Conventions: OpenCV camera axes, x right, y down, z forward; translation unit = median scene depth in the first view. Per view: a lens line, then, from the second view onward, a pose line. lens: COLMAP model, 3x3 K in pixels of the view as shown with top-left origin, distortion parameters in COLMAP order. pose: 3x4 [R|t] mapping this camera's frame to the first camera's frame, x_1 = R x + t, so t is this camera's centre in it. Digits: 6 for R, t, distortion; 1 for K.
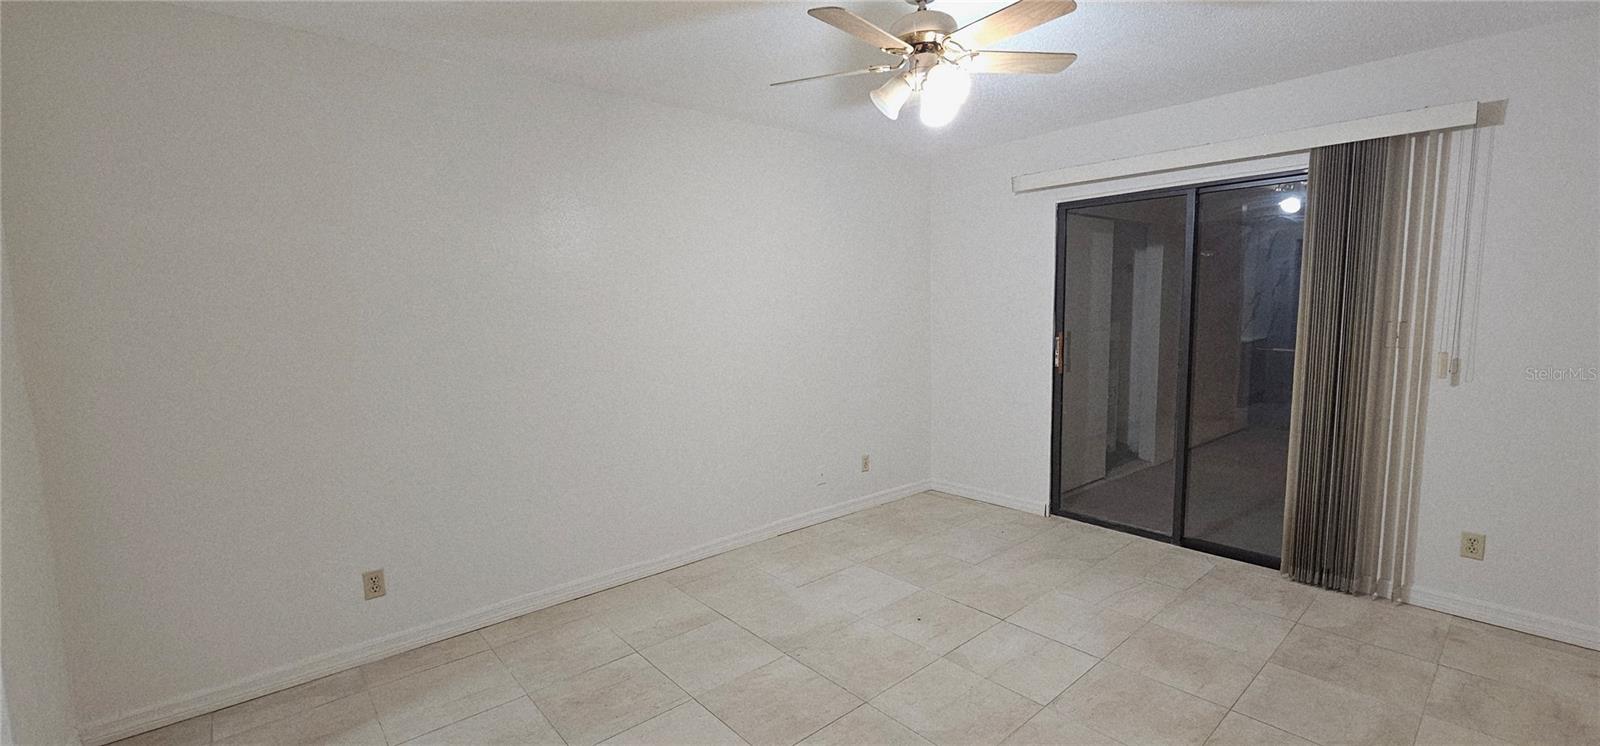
lens RADIAL K [[655.8, 0, 805.9], [0, 655.8, 378.0], [0, 0, 1]] dist [-0.007337, 0.001909]
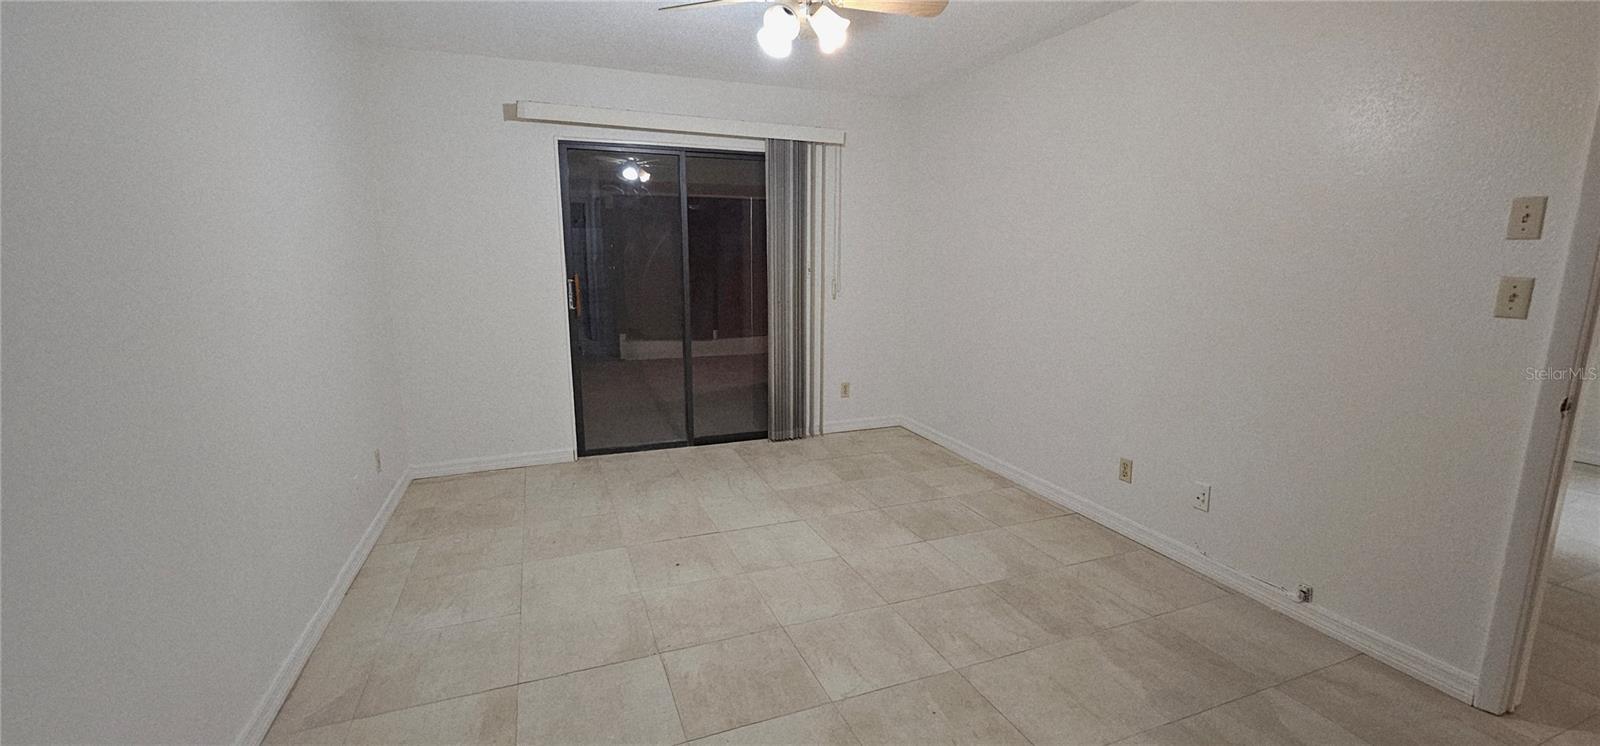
lens RADIAL K [[655.8, 0, 796.4], [0, 655.8, 375.8], [0, 0, 1]] dist [-0.007337, 0.001909]
pose [[0.331947, -0.146252, 0.931891, -0.519429], [0.096956, 0.987965, 0.120516, -0.004640], [-0.938302, 0.050347, 0.342133, 0.406742]]
